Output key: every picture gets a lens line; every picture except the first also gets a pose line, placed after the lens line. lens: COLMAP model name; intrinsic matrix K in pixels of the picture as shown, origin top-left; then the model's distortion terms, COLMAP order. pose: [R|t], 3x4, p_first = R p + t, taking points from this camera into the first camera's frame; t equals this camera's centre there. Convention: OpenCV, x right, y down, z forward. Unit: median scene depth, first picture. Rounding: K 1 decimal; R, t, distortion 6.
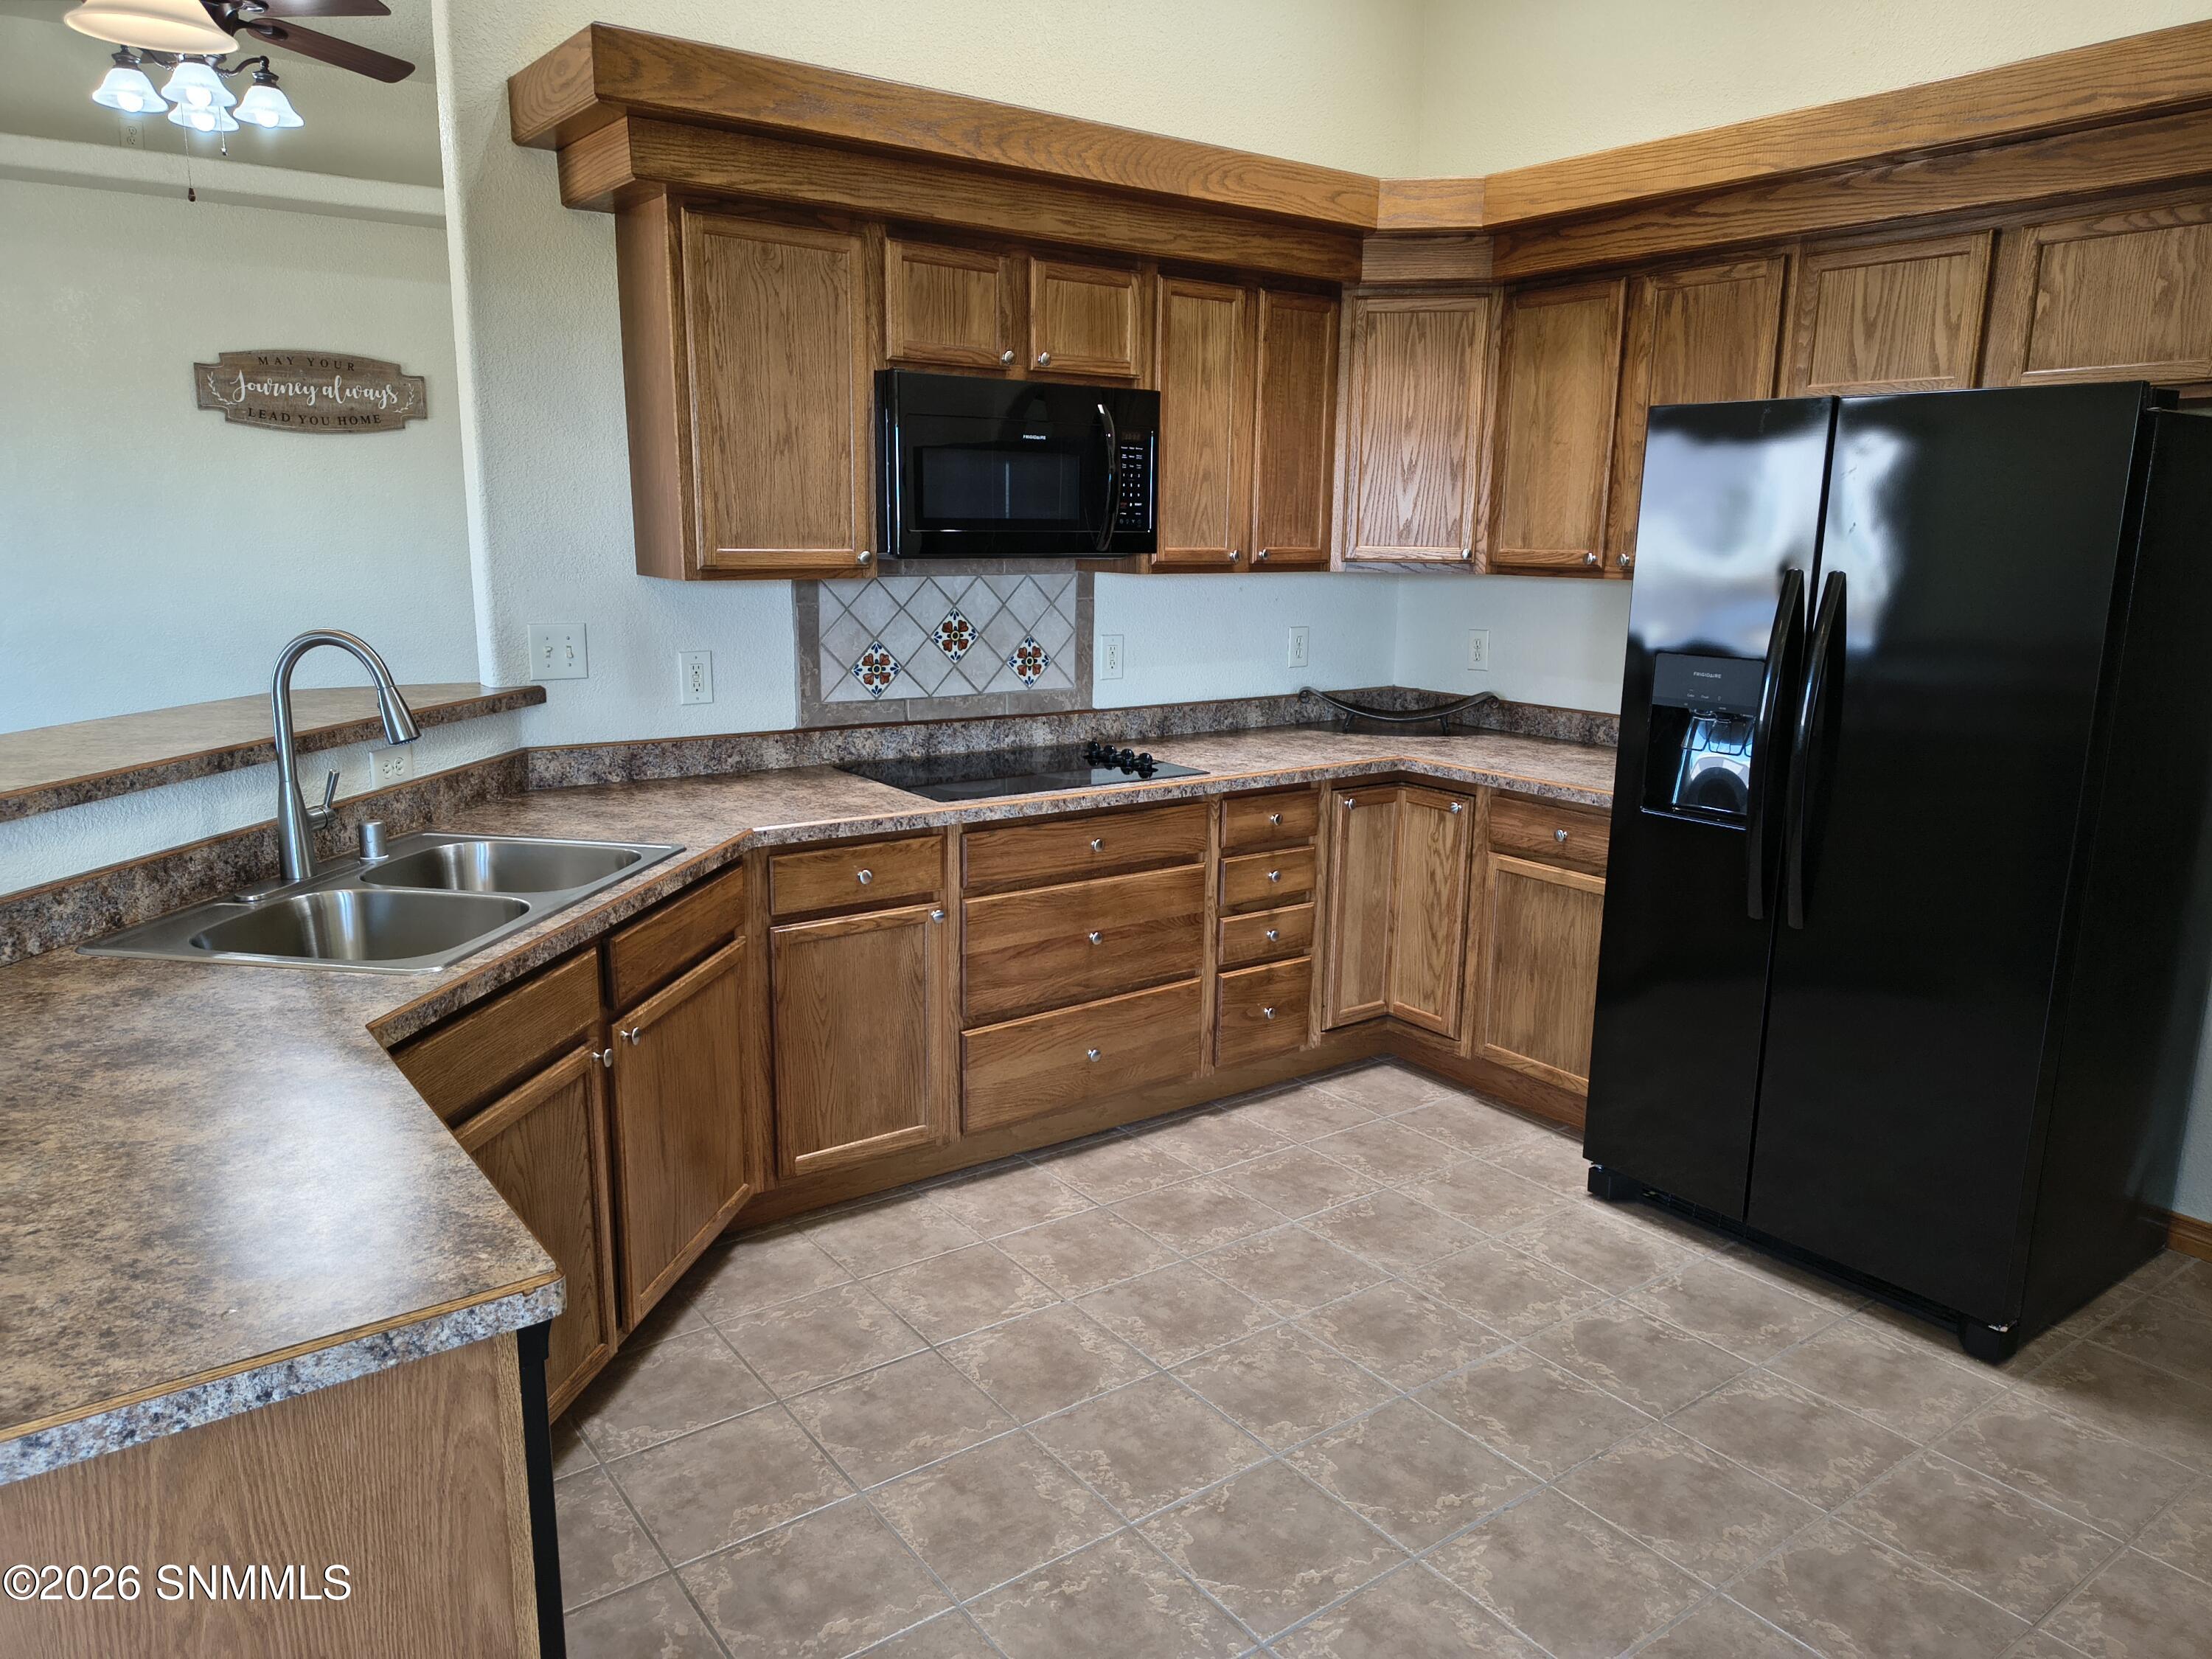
lens RADIAL K [[1552.7, 0, 1106.0], [0, 1552.7, 829.5], [0, 0, 1]] dist [0.049360, -0.072344]
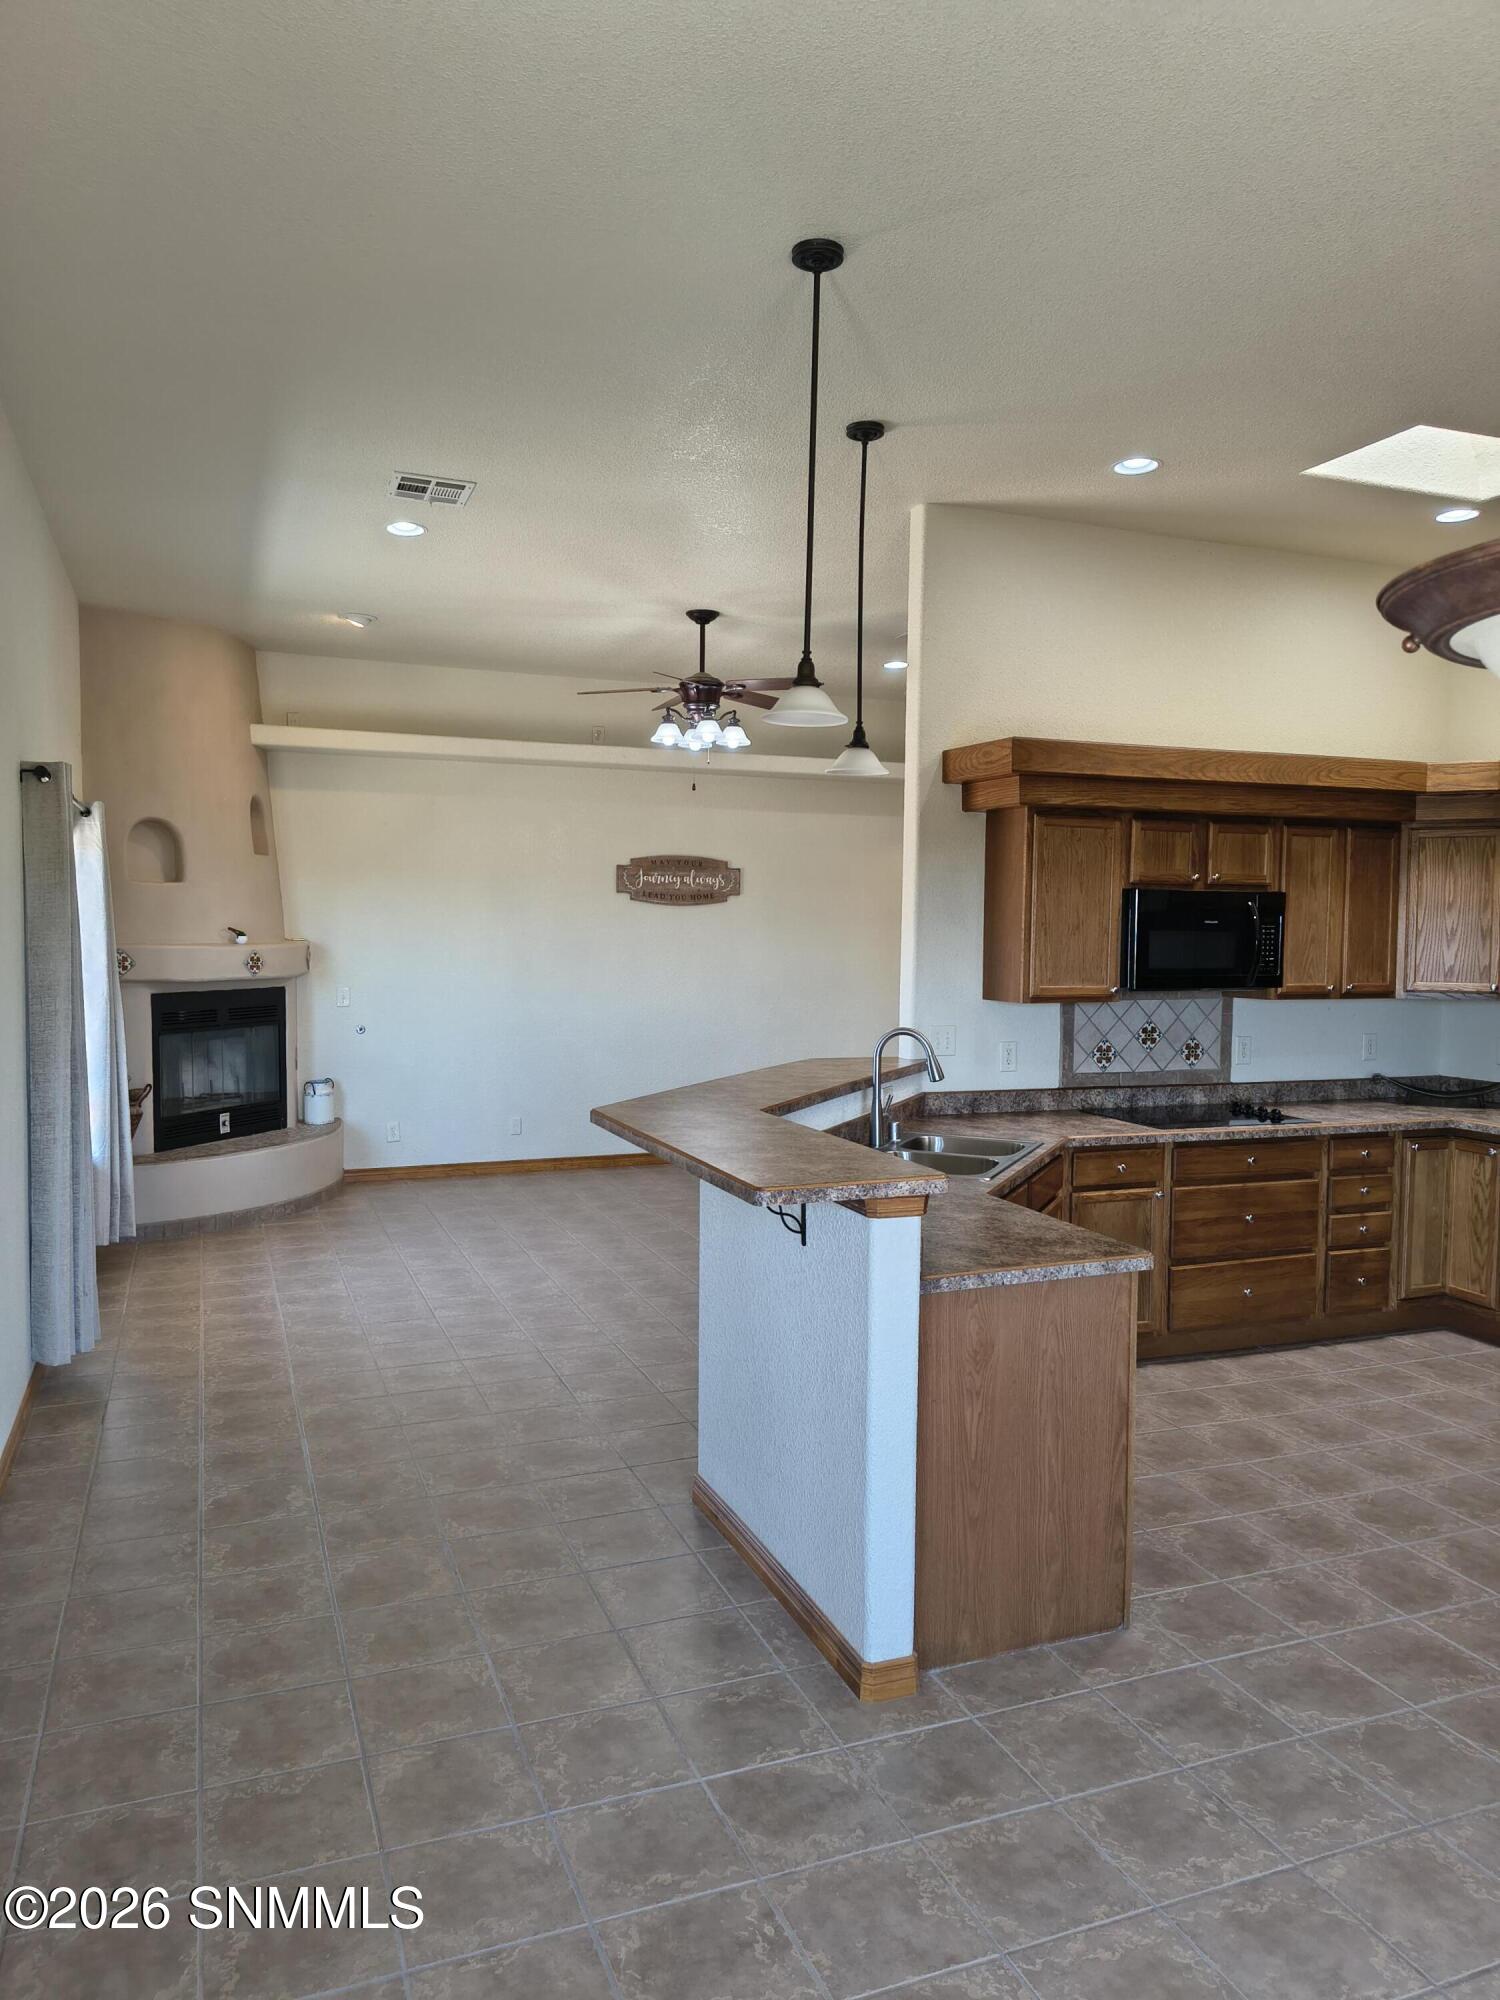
lens RADIAL K [[1350.5, 0, 750.0], [0, 1350.5, 1000.0], [0, 0, 1]] dist [0.094542, -0.143328]
pose [[0.964673, 0.007629, -0.263338, -0.130131], [-0.047388, 0.988302, -0.144963, 0.070924], [0.259152, 0.152321, 0.953750, -0.516983]]
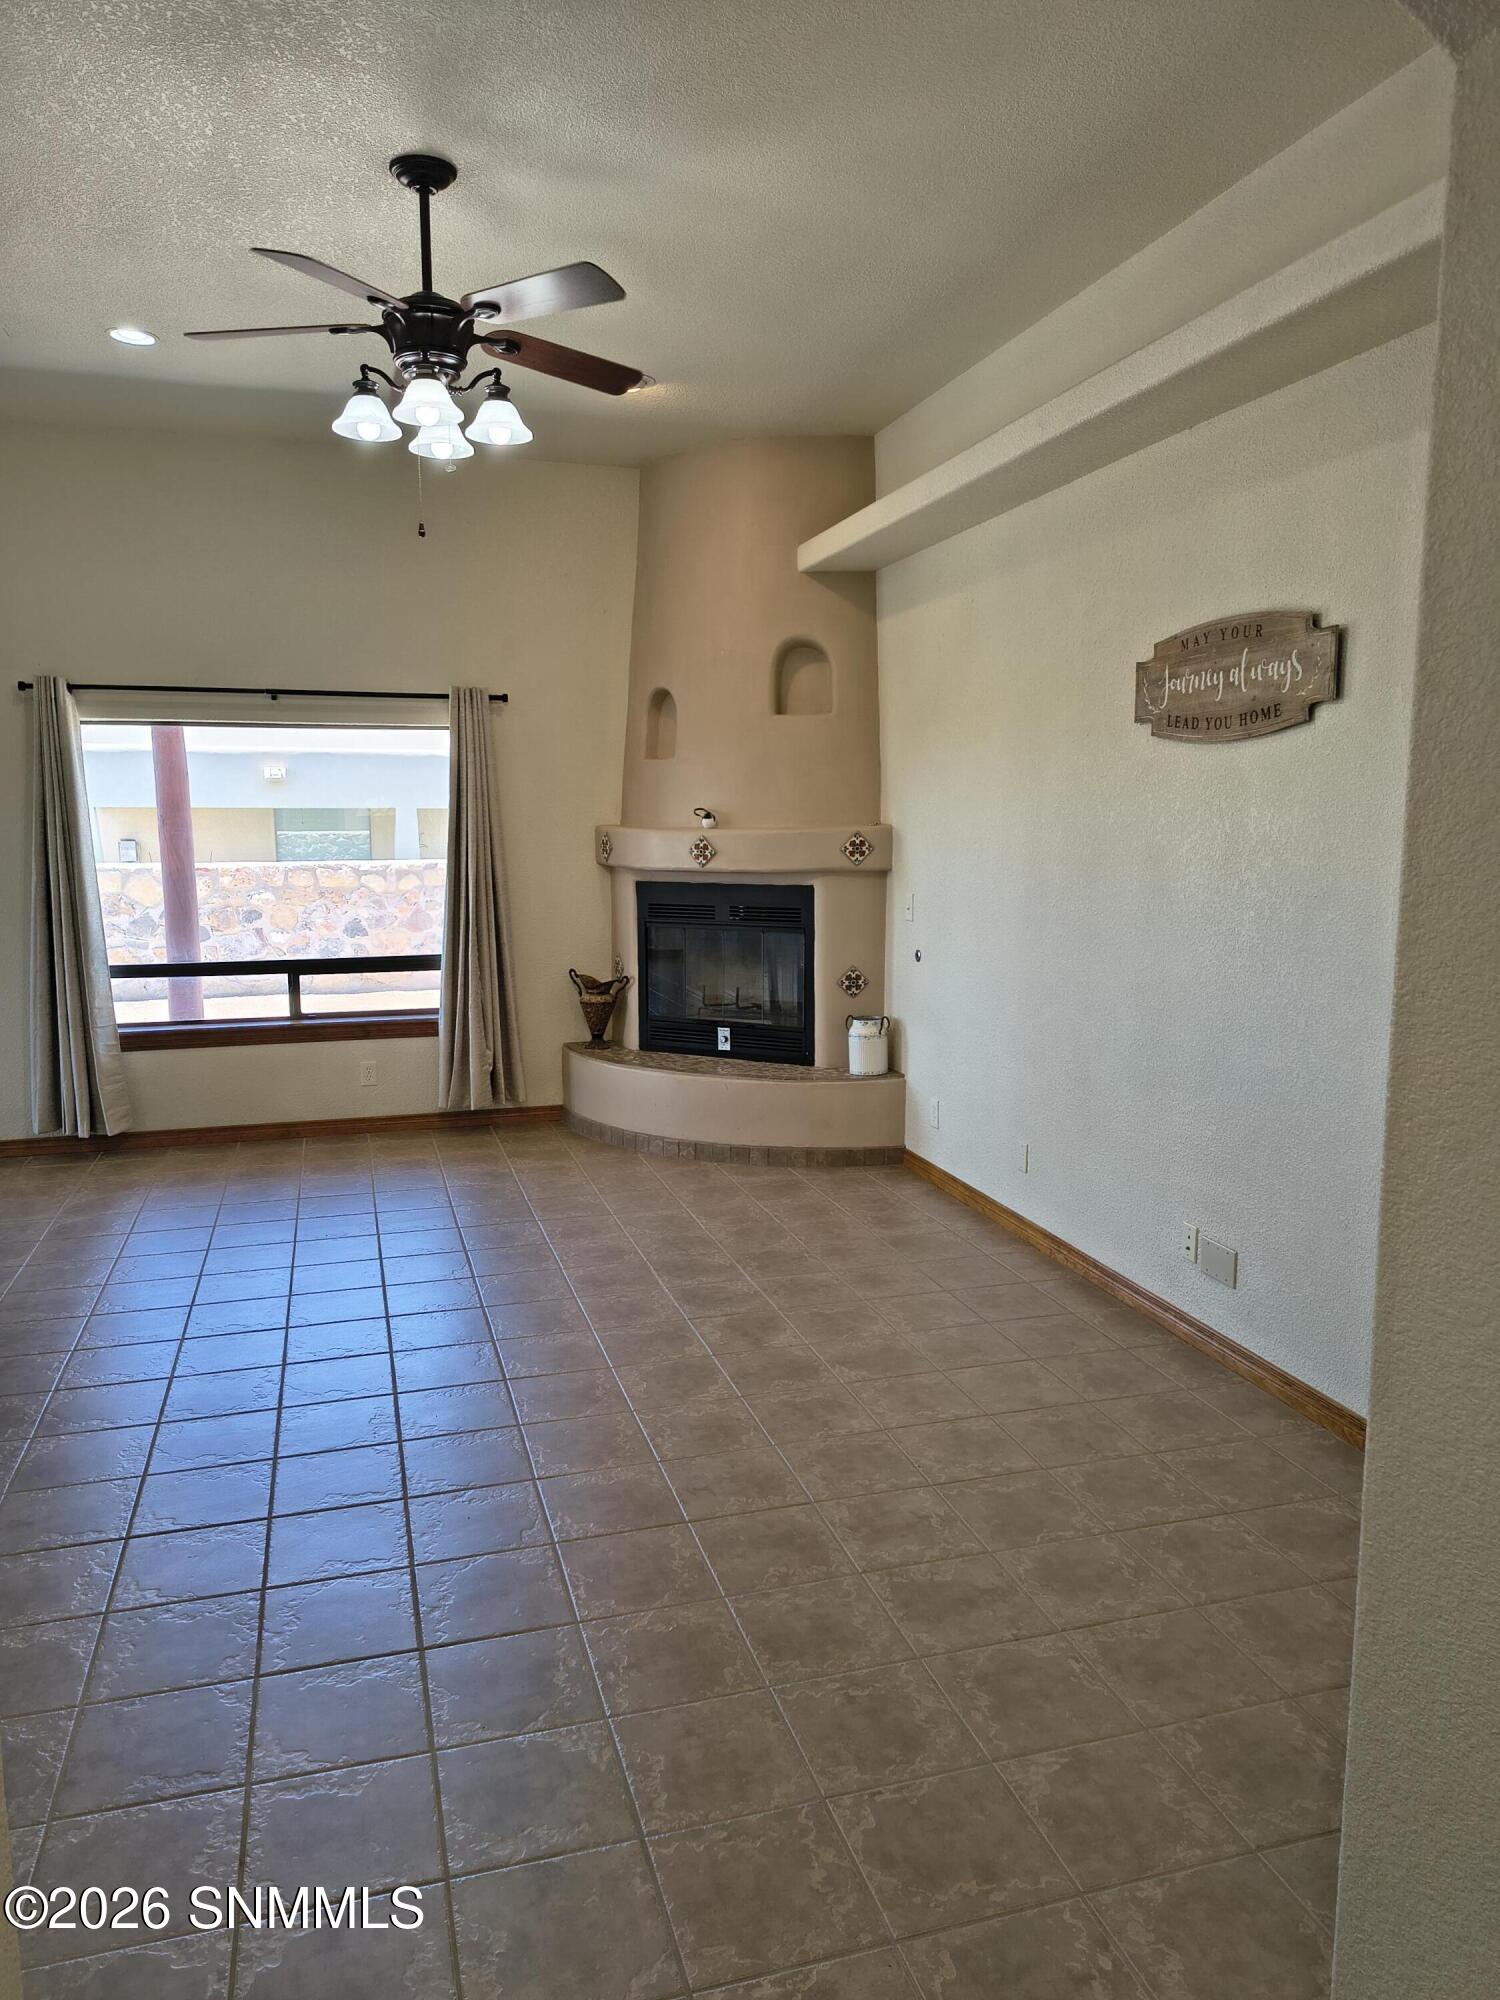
lens RADIAL K [[1373.0, 0, 750.0], [0, 1373.0, 1000.0], [0, 0, 1]] dist [0.003735, 0.002979]
pose [[-0.337307, 0.108310, -0.935143, 0.222384], [-0.193490, 0.964175, 0.181464, -0.395864], [0.921296, 0.242150, -0.304266, 1.883710]]
